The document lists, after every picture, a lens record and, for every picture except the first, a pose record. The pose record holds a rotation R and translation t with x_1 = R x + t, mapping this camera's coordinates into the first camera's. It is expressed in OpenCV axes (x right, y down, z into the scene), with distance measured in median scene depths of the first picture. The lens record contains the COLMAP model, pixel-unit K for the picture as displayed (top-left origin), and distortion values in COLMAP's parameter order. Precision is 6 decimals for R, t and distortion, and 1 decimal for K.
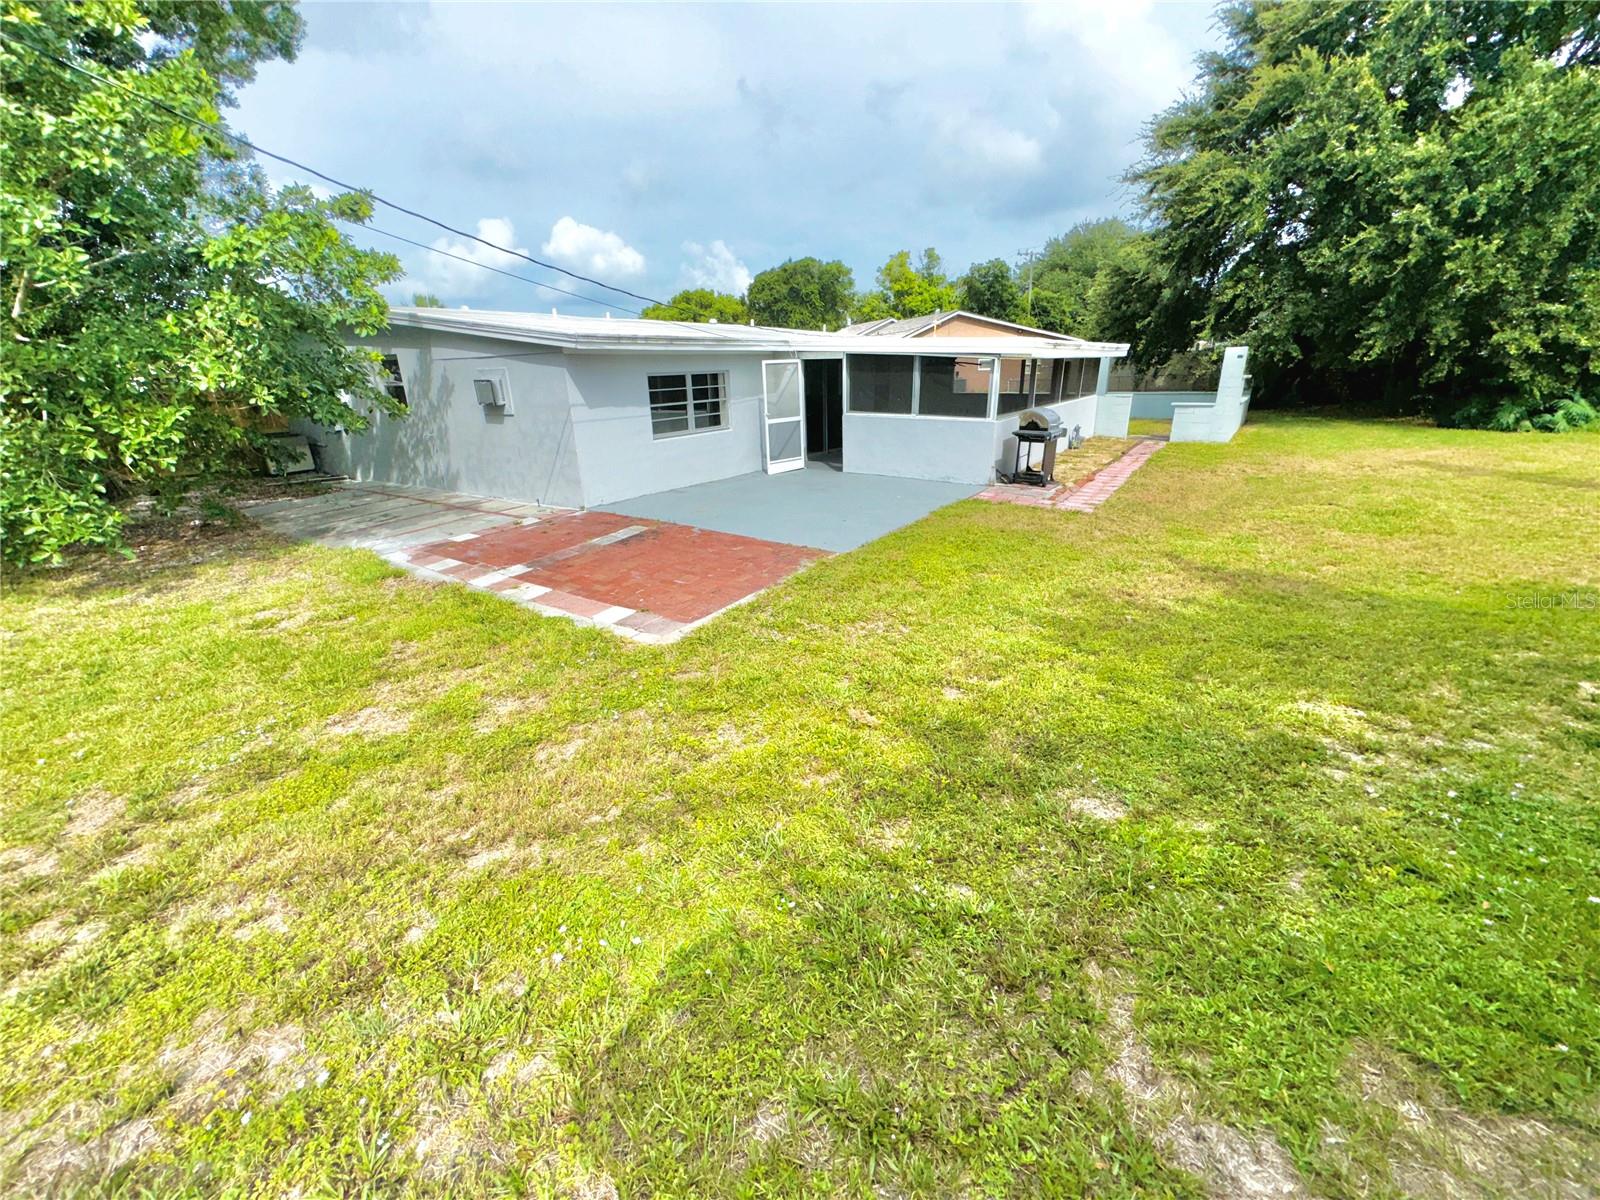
lens RADIAL K [[647.0, 0, 797.7], [0, 647.0, 598.3], [0, 0, 1]] dist [0.000063, 0.000053]
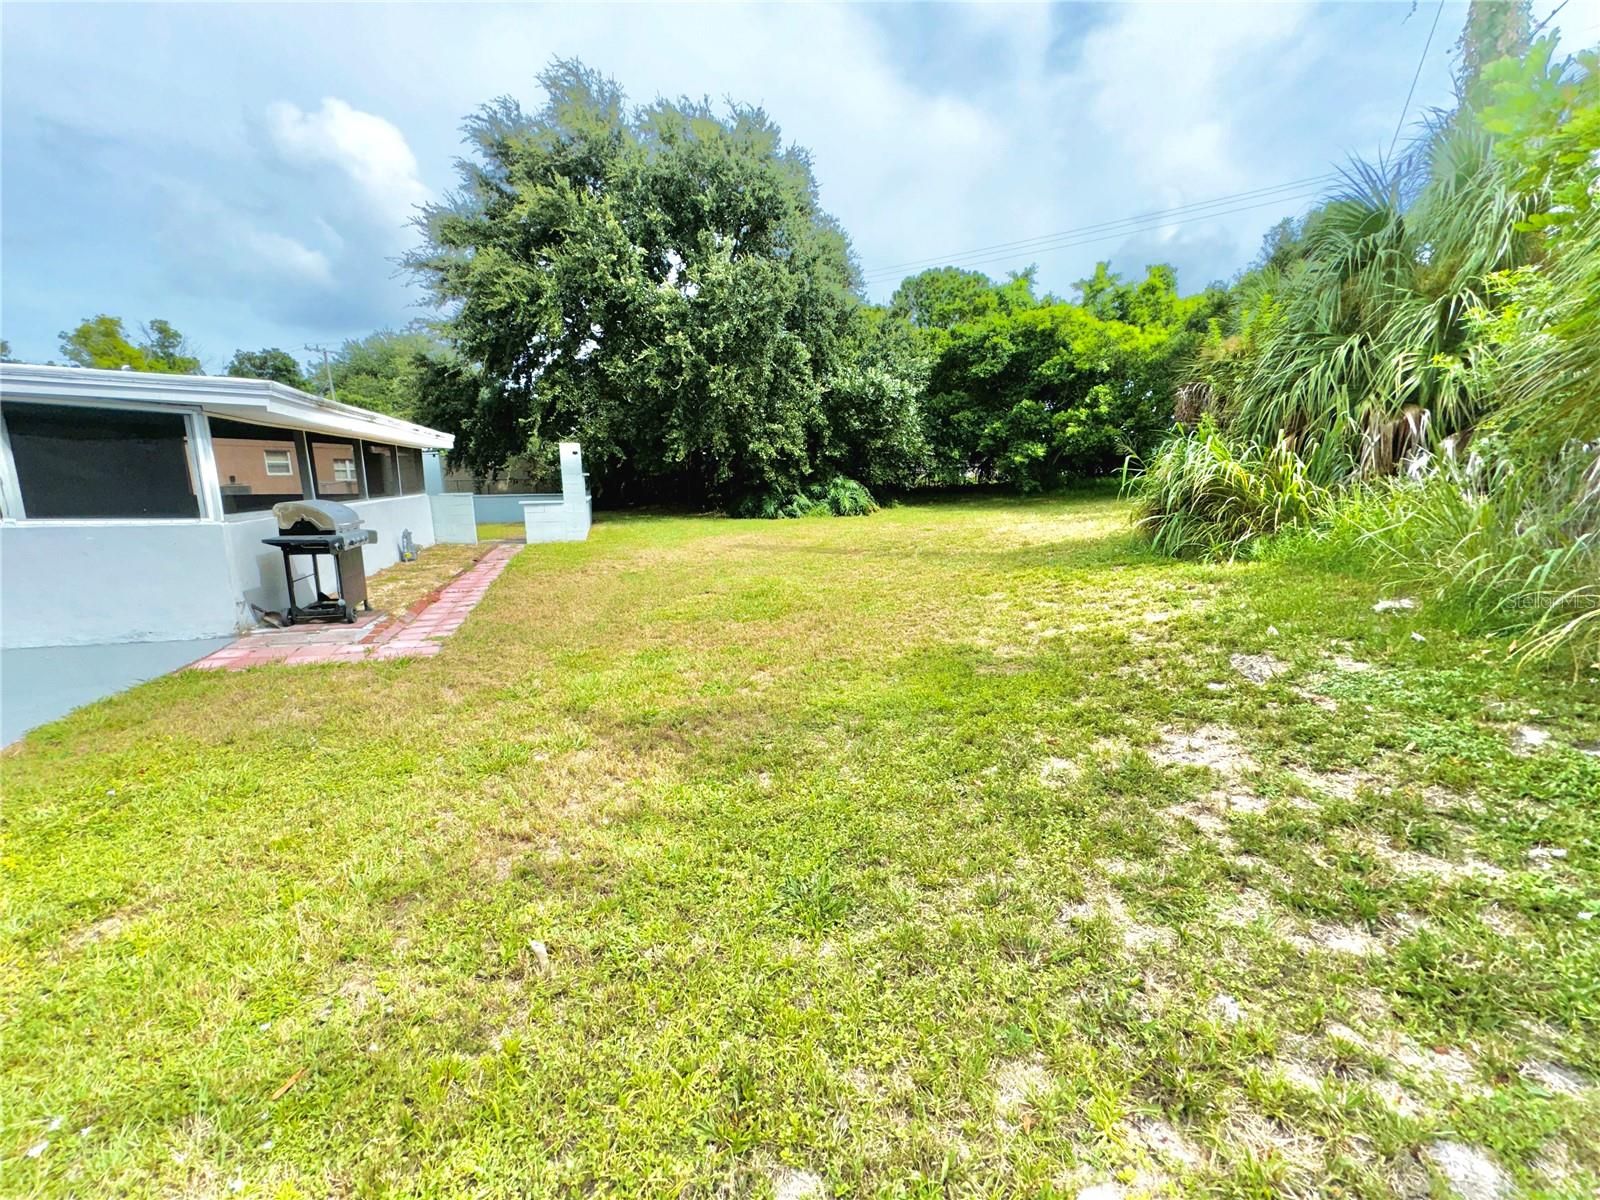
lens RADIAL K [[647.0, 0, 797.7], [0, 647.0, 598.3], [0, 0, 1]] dist [0.000063, 0.000053]
pose [[0.615863, -0.132404, 0.776648, 0.117234], [0.260878, 0.964438, -0.042450, -0.040989], [-0.743408, 0.228754, 0.628503, 0.206938]]
